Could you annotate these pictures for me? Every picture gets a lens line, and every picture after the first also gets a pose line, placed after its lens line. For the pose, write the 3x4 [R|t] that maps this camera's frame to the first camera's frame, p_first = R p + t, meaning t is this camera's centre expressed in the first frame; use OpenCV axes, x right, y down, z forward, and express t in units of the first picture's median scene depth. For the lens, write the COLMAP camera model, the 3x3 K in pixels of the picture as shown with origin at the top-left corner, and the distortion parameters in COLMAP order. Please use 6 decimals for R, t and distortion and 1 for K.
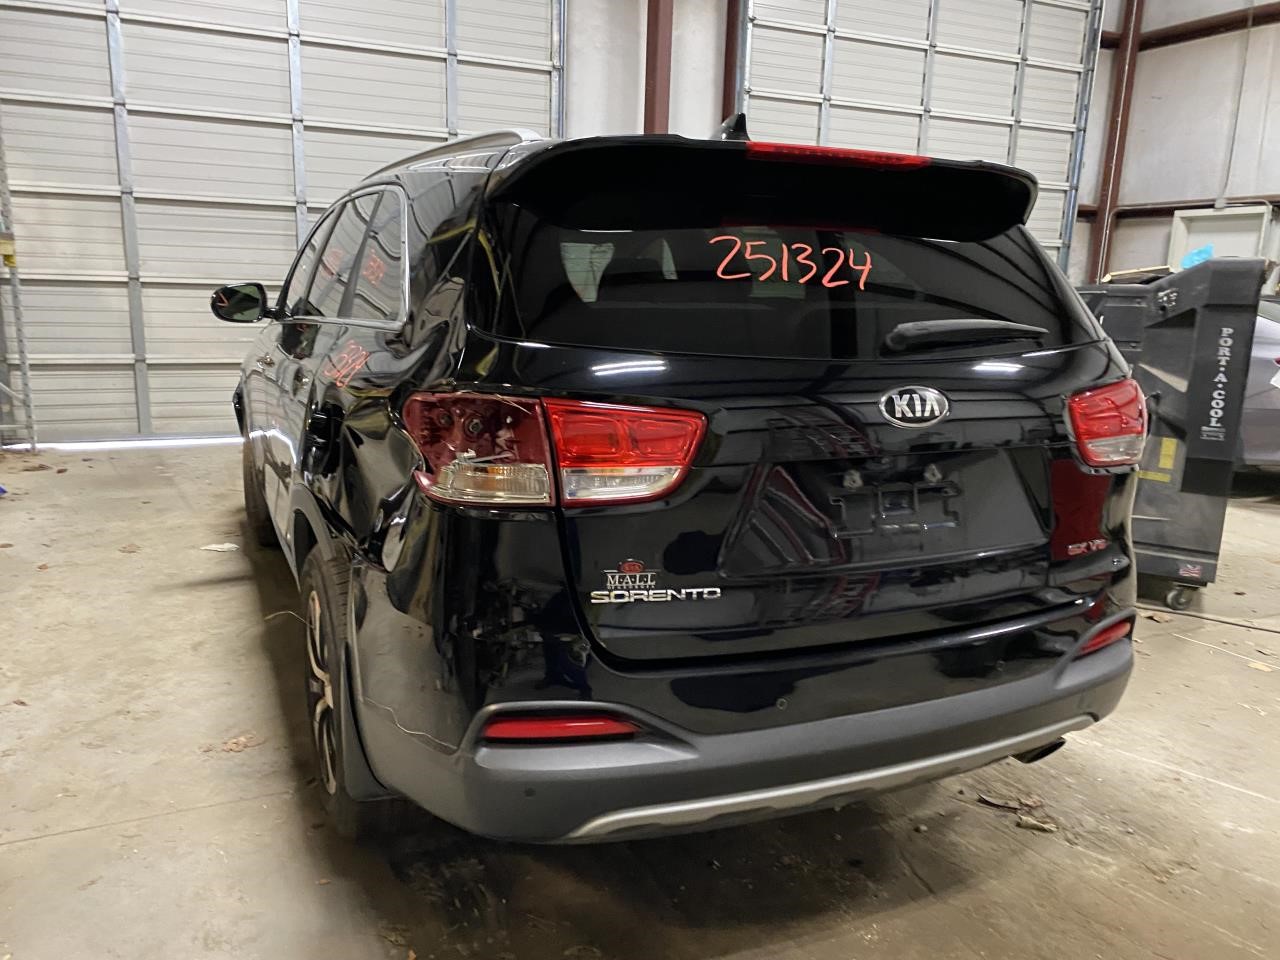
lens RADIAL K [[975.4, 0, 640.0], [0, 975.4, 480.0], [0, 0, 1]] dist [0.006667, -0.004535]
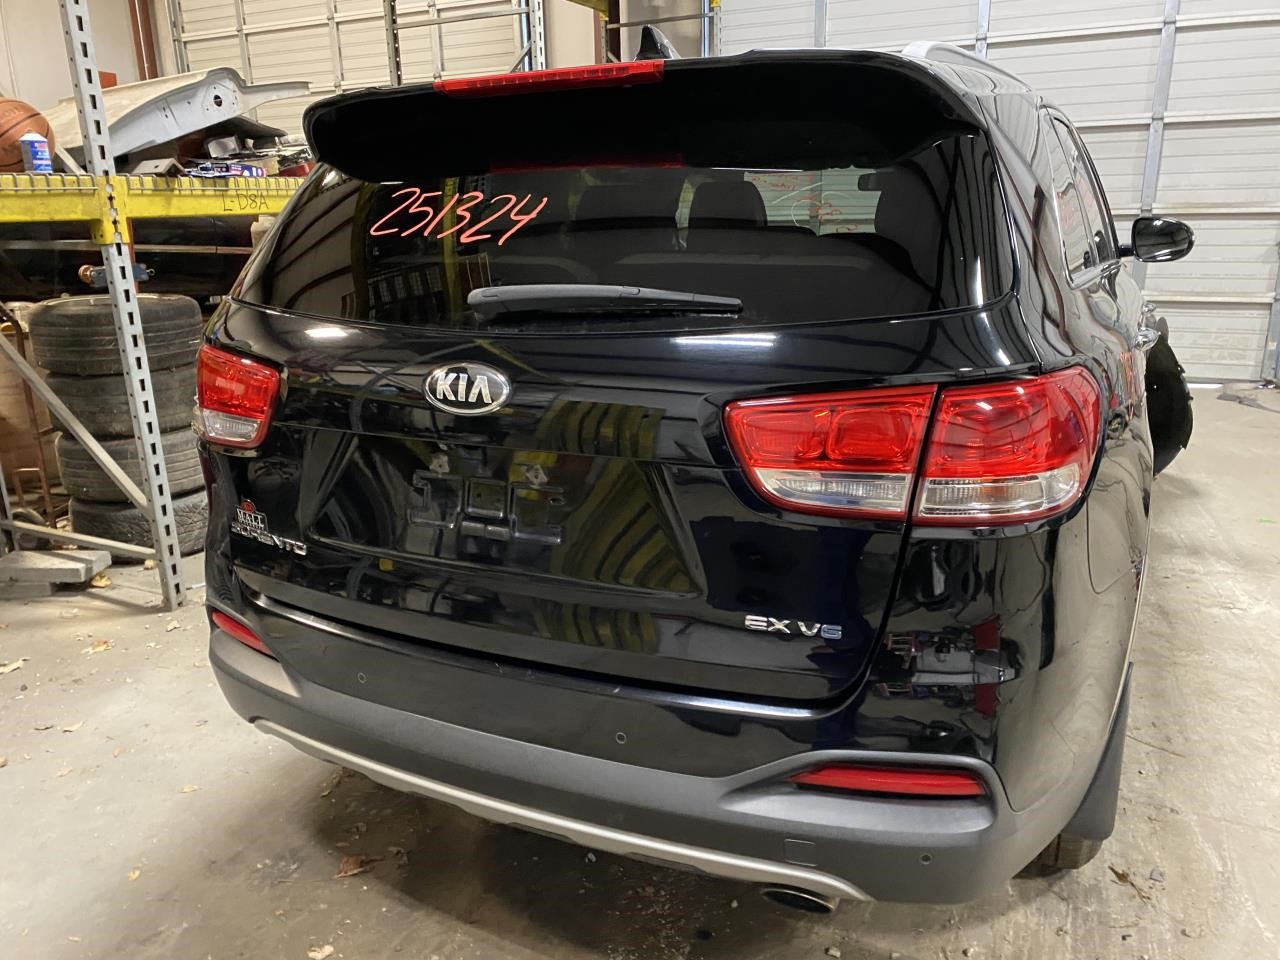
lens RADIAL K [[975.4, 0, 640.0], [0, 975.4, 480.0], [0, 0, 1]] dist [0.006667, -0.004535]
pose [[0.660841, 0.167858, -0.731514, 1.001592], [-0.116726, 0.985795, 0.120758, -0.115925], [0.741393, 0.005585, 0.671048, 0.548552]]
